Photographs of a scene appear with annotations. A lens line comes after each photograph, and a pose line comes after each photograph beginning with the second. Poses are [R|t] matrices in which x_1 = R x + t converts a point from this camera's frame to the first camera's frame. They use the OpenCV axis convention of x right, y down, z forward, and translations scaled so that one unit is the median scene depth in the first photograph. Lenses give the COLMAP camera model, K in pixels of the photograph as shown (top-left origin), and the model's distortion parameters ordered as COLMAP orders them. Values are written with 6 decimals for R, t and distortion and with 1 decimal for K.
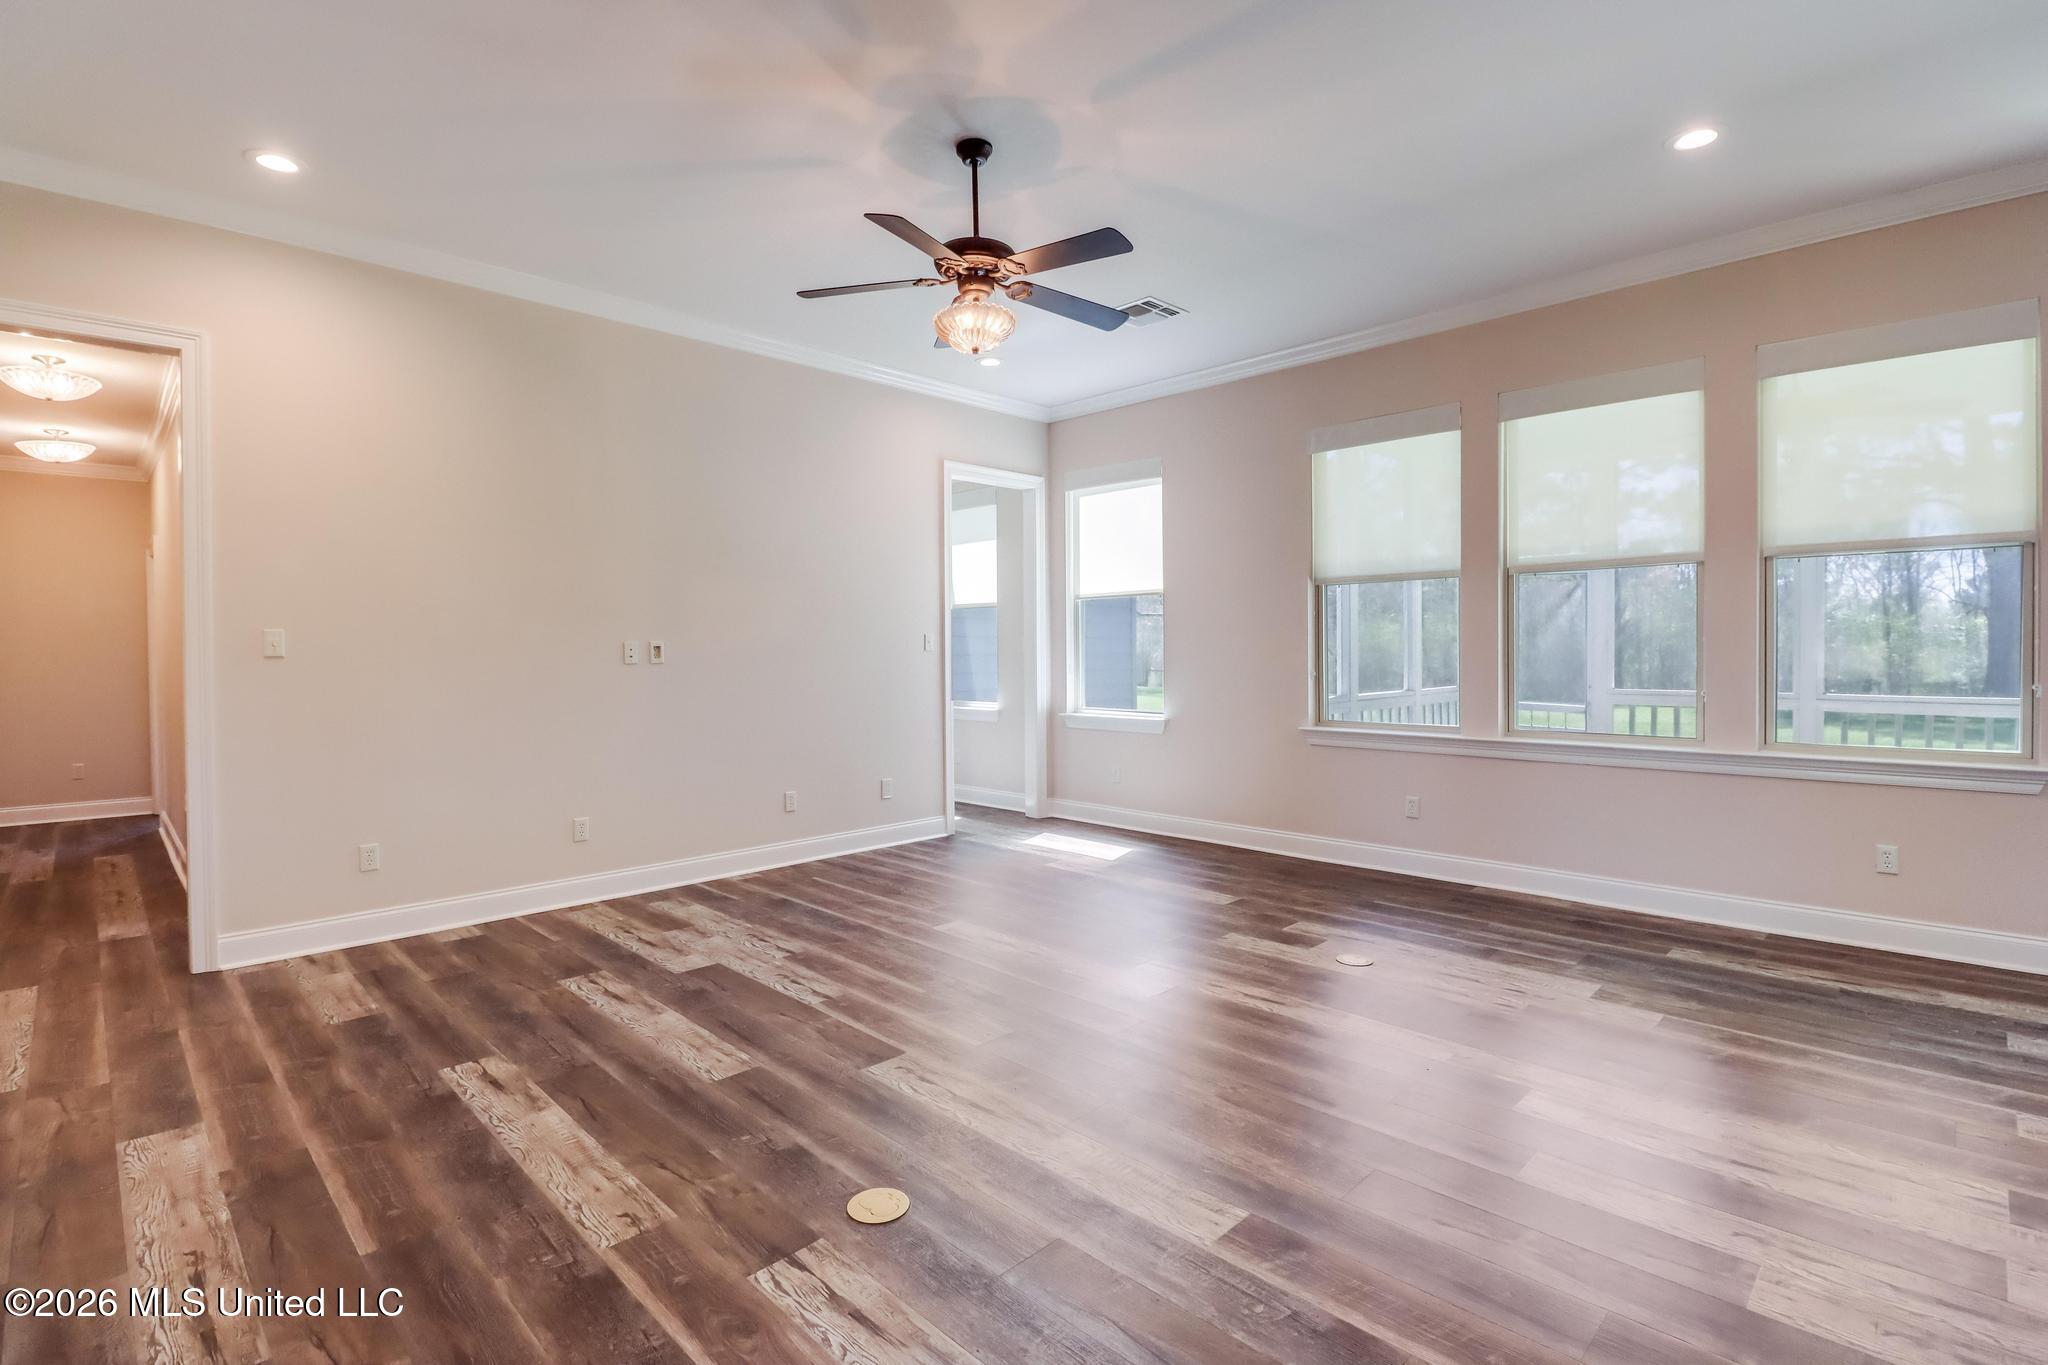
lens RADIAL K [[913.2, 0, 1024.0], [0, 913.2, 682.5], [0, 0, 1]] dist [-0.000451, -0.000860]
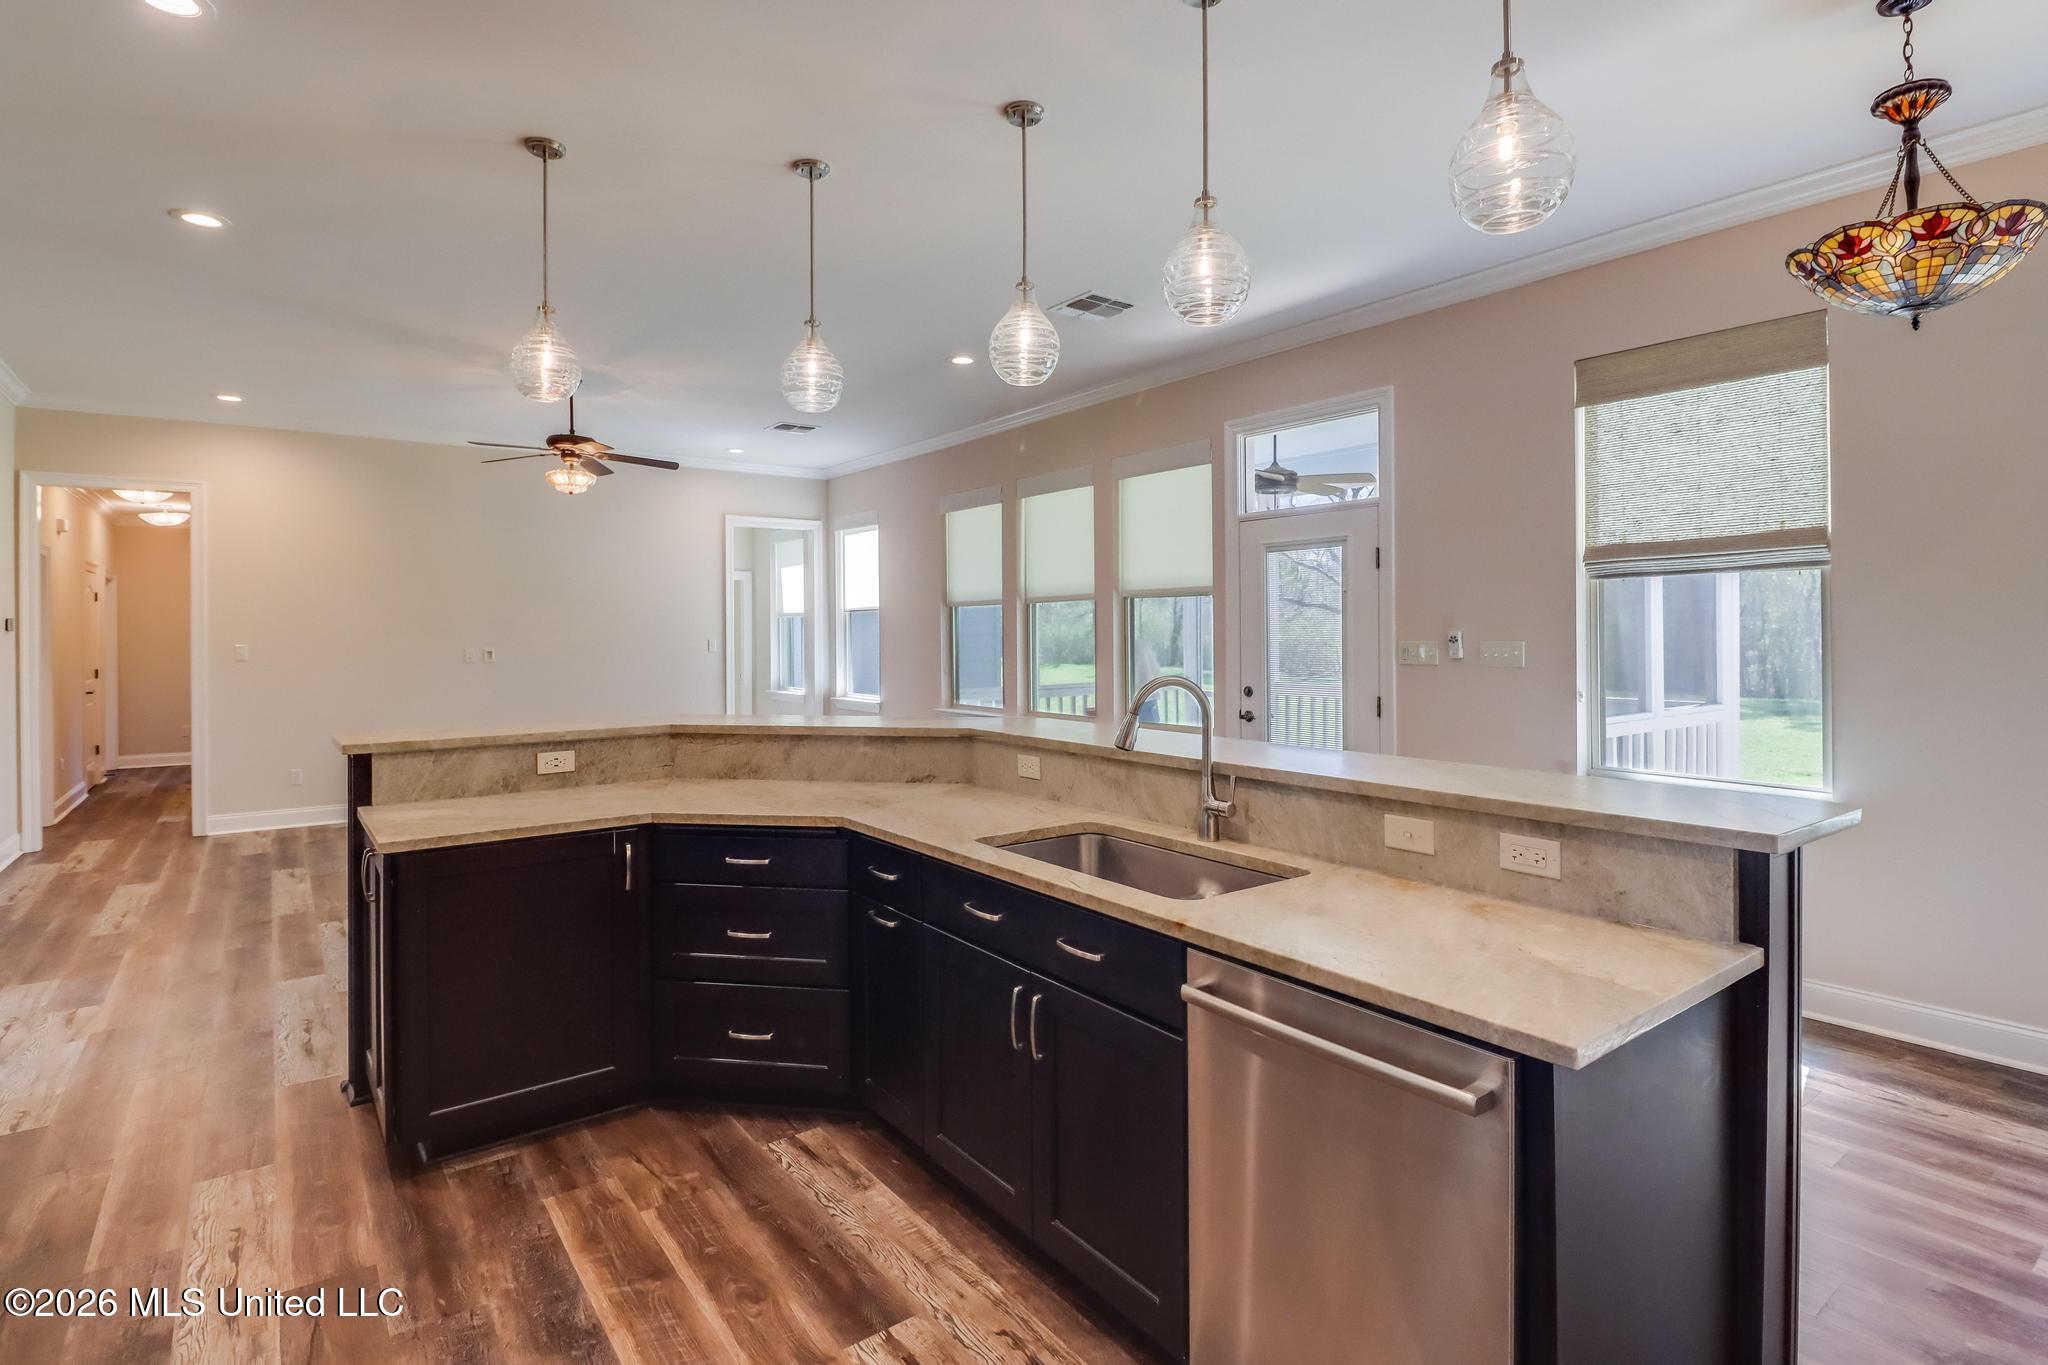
lens RADIAL K [[1002.6, 0, 1027.6], [0, 1002.6, 593.8], [0, 0, 1]] dist [0.005391, 0.000824]
pose [[0.987343, -0.006839, -0.158451, 0.609272], [-0.004774, 0.997335, -0.072795, -0.013553], [0.158527, 0.072630, 0.984680, -0.432245]]
